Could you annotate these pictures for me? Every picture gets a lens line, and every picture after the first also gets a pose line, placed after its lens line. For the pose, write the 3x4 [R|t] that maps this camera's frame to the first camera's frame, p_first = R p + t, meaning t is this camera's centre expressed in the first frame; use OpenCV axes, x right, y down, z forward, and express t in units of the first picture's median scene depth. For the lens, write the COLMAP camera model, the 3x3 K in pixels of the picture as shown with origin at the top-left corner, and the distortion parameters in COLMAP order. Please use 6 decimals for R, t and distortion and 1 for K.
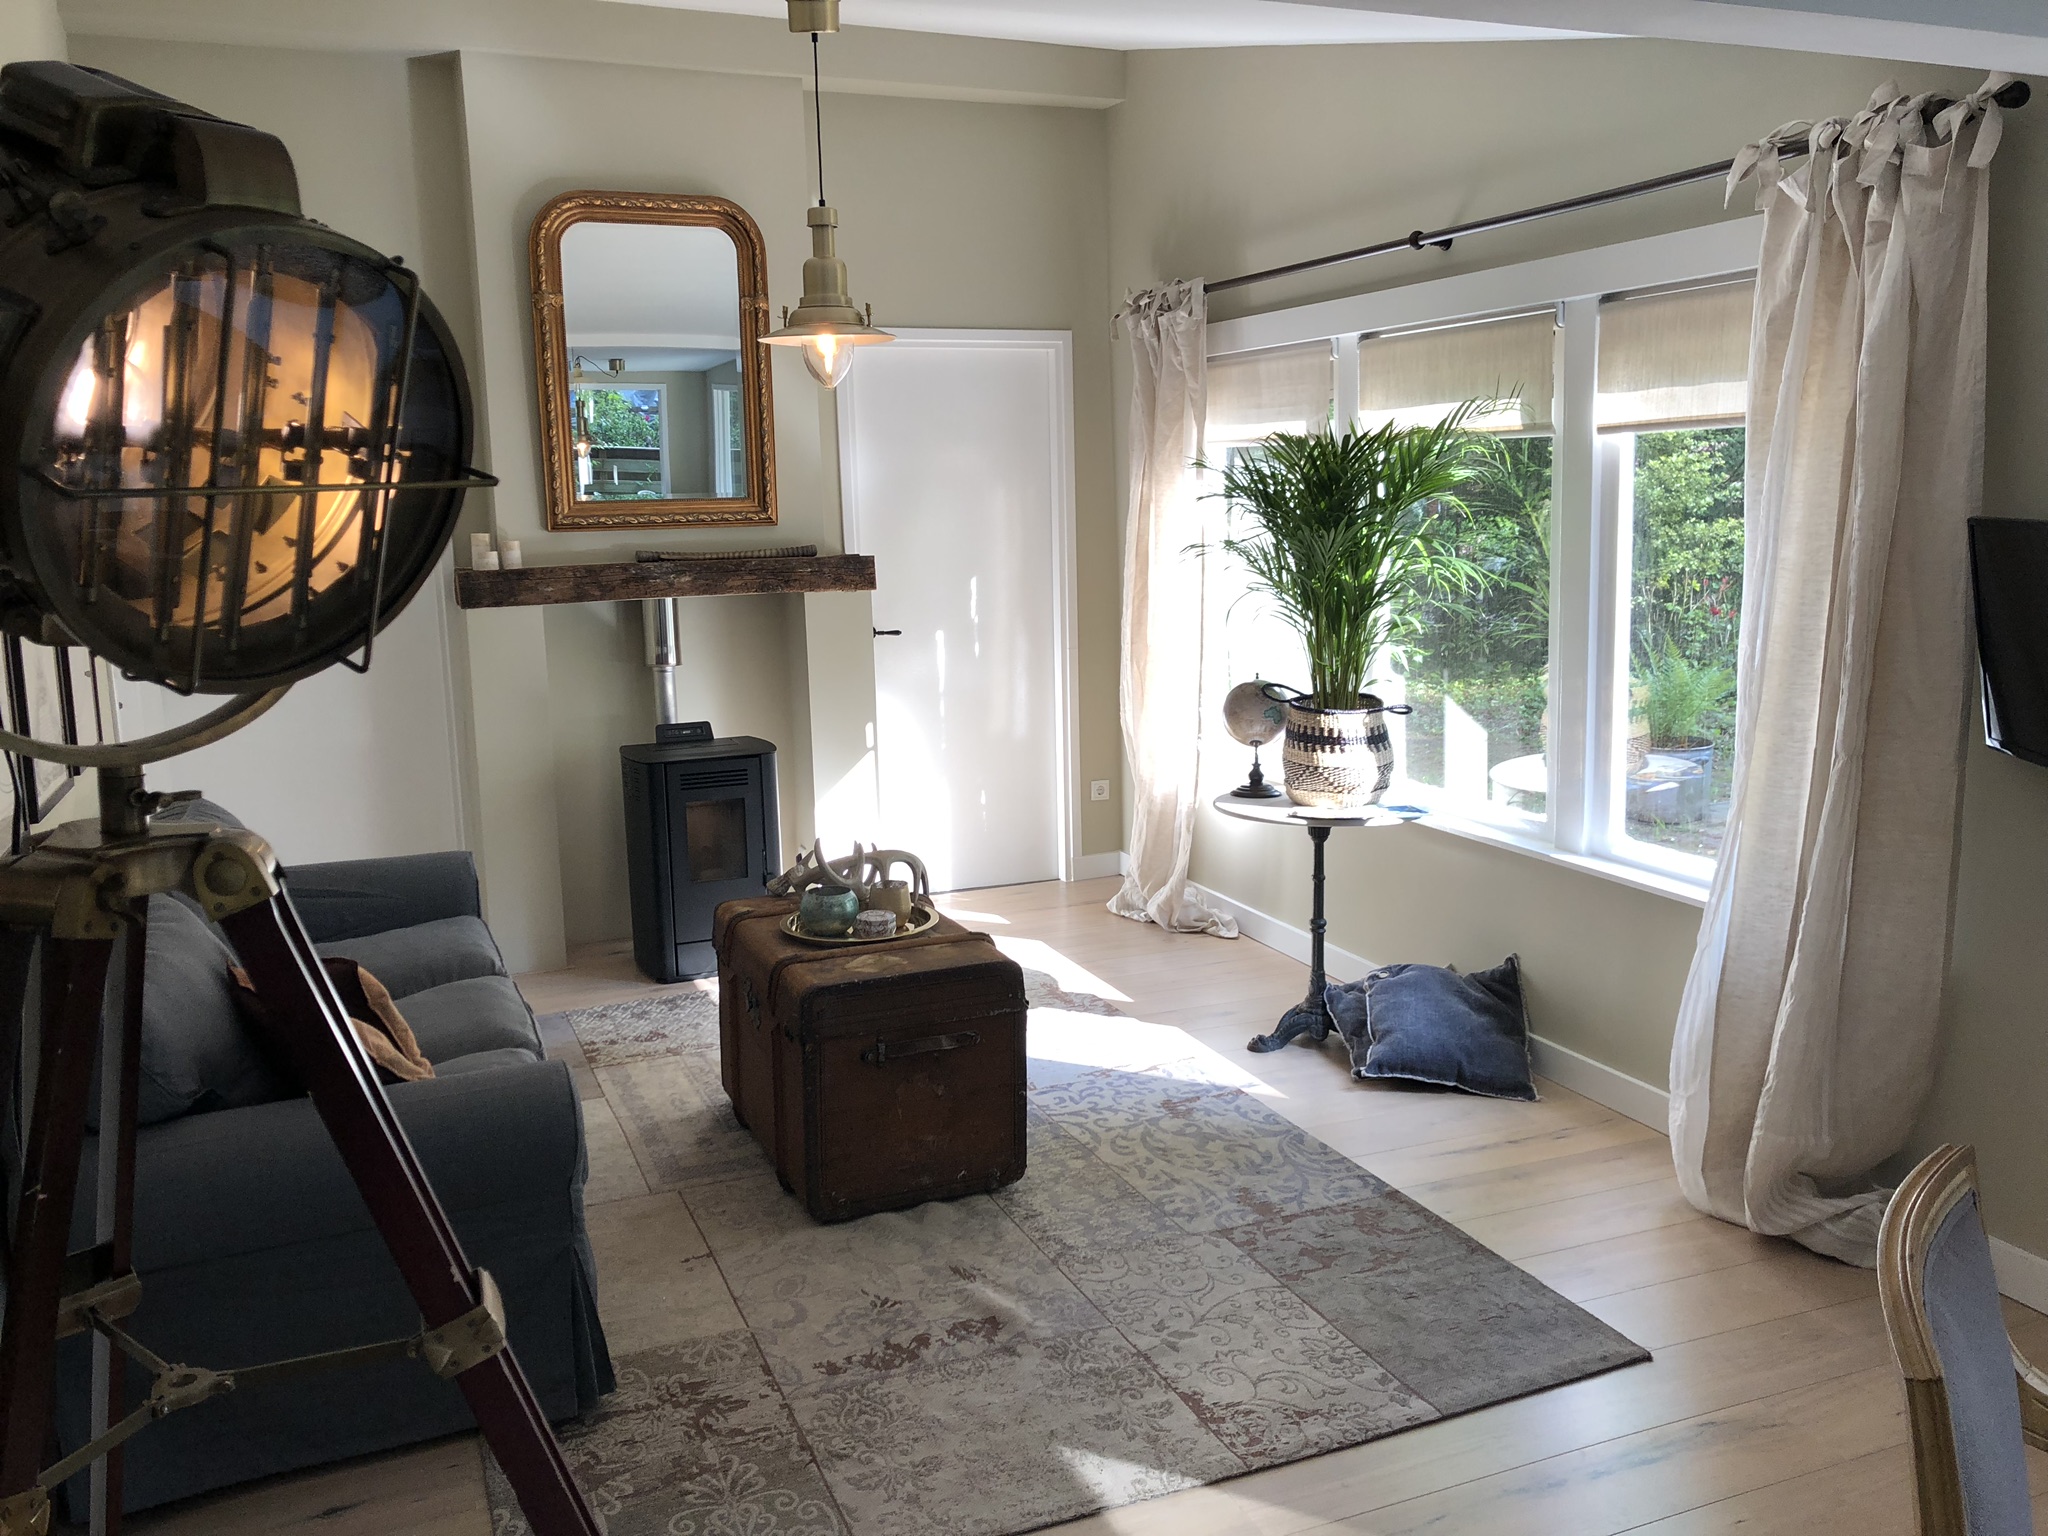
lens RADIAL K [[1669.3, 0, 1028.4], [0, 1669.3, 767.5], [0, 0, 1]] dist [0.037603, -0.045256]
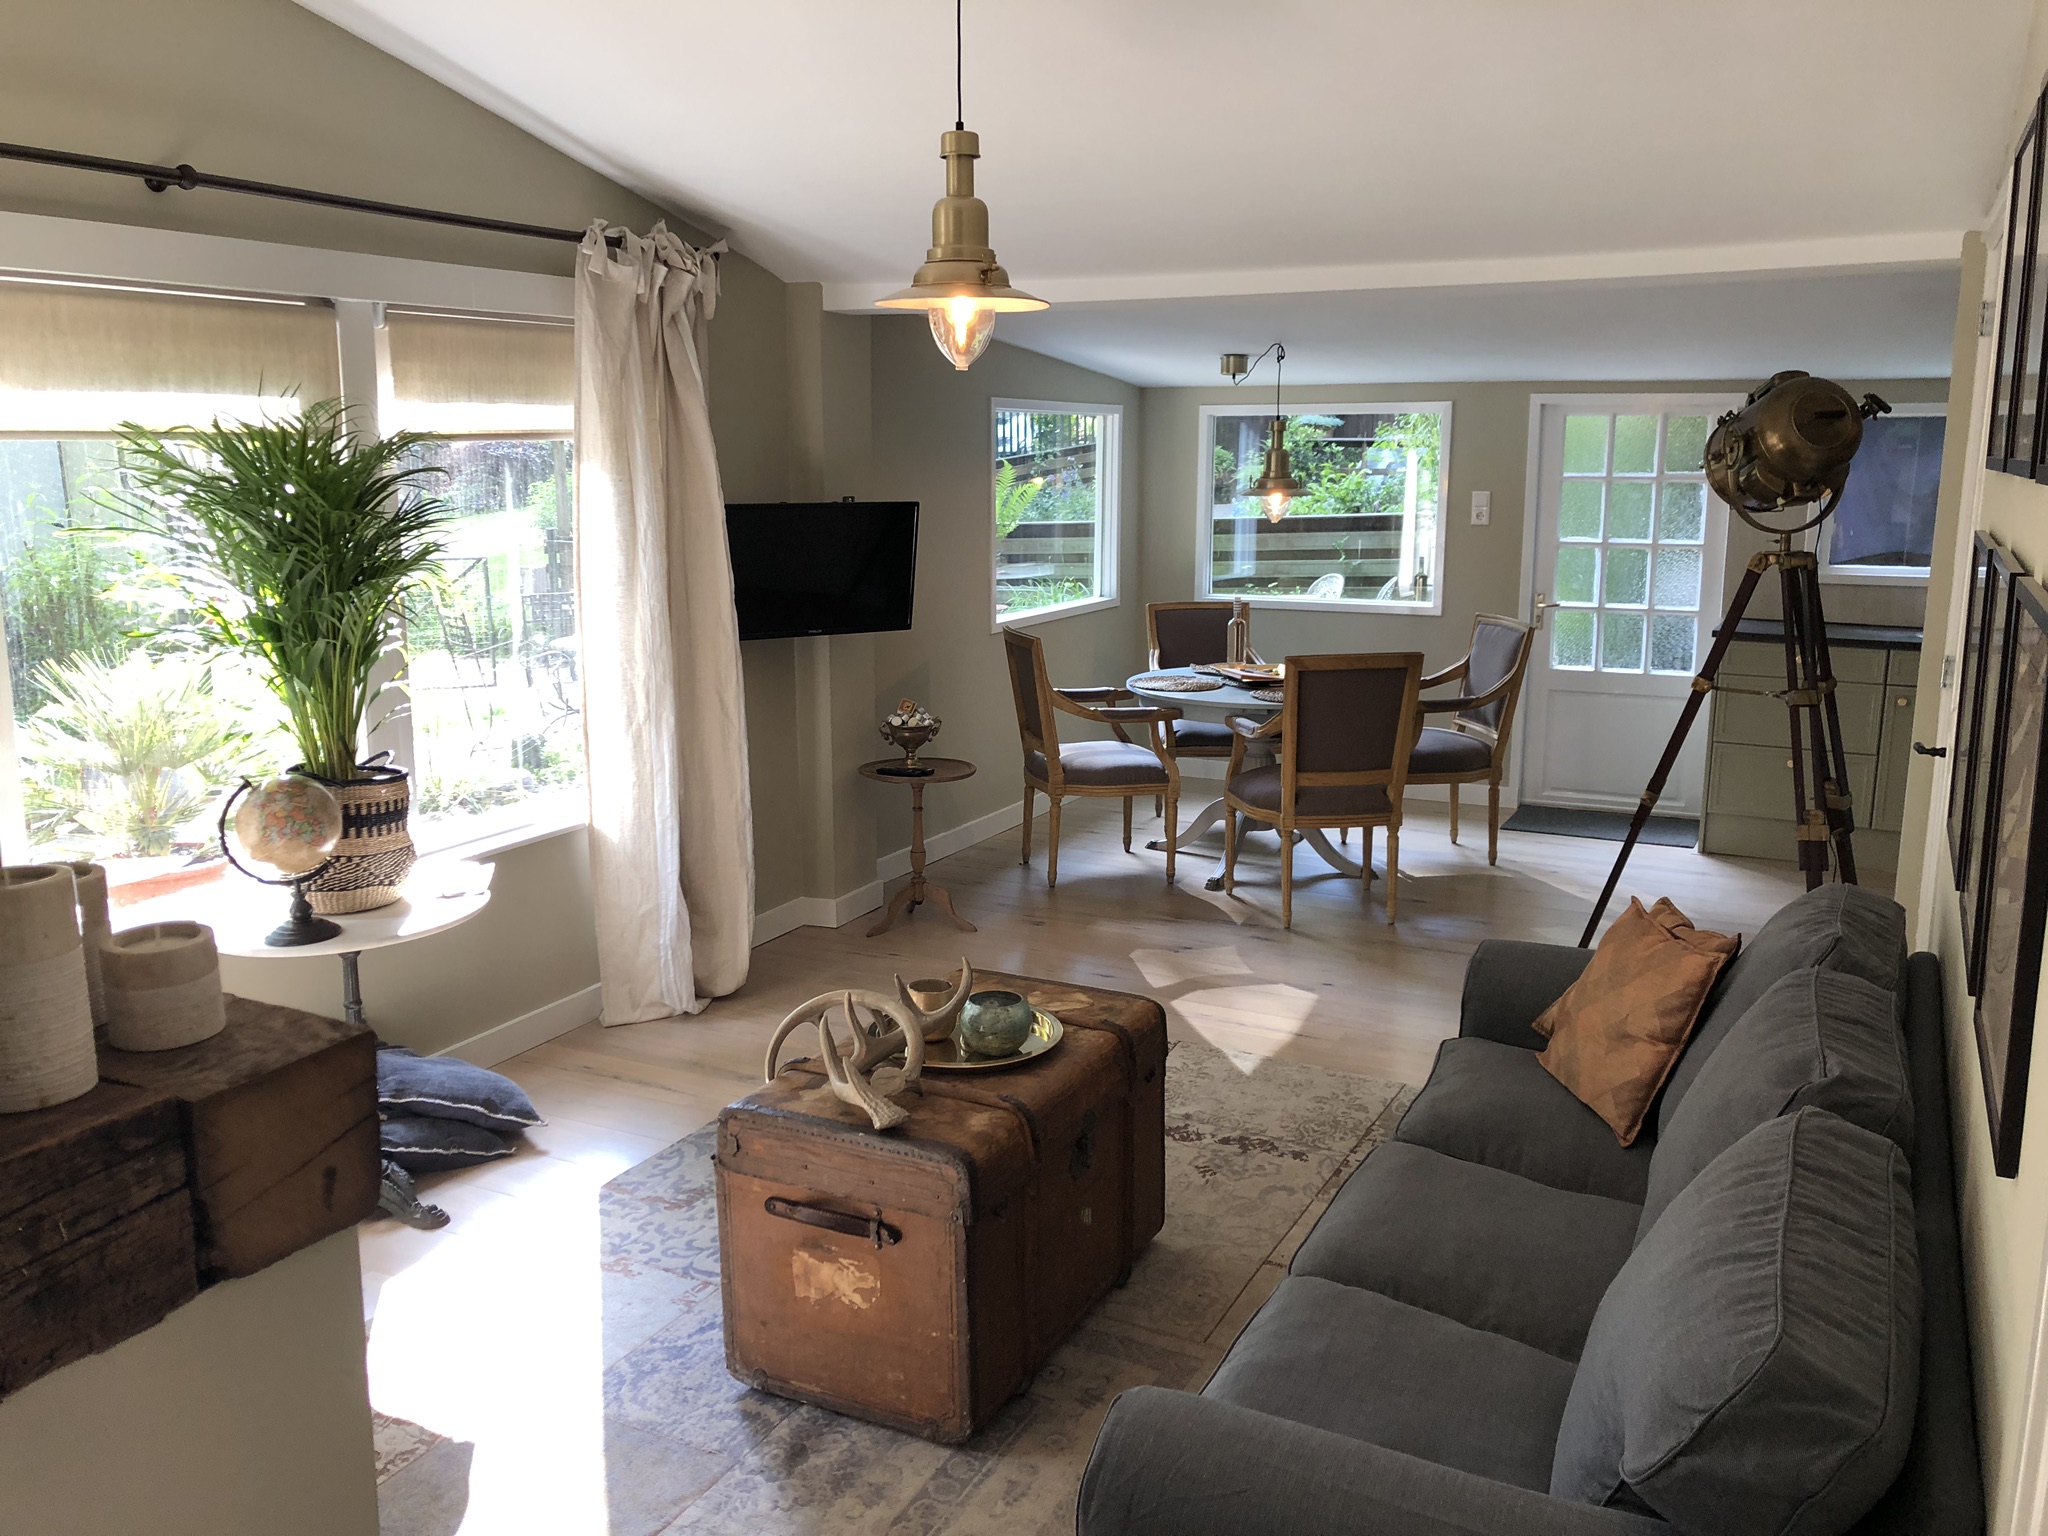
lens RADIAL K [[1669.3, 0, 1027.9], [0, 1669.3, 765.9], [0, 0, 1]] dist [0.037603, -0.045256]
pose [[-0.646652, -0.129550, 0.751704, -0.706191], [0.140602, 0.948342, 0.284392, -0.254586], [-0.749715, 0.289593, -0.595032, 1.410514]]
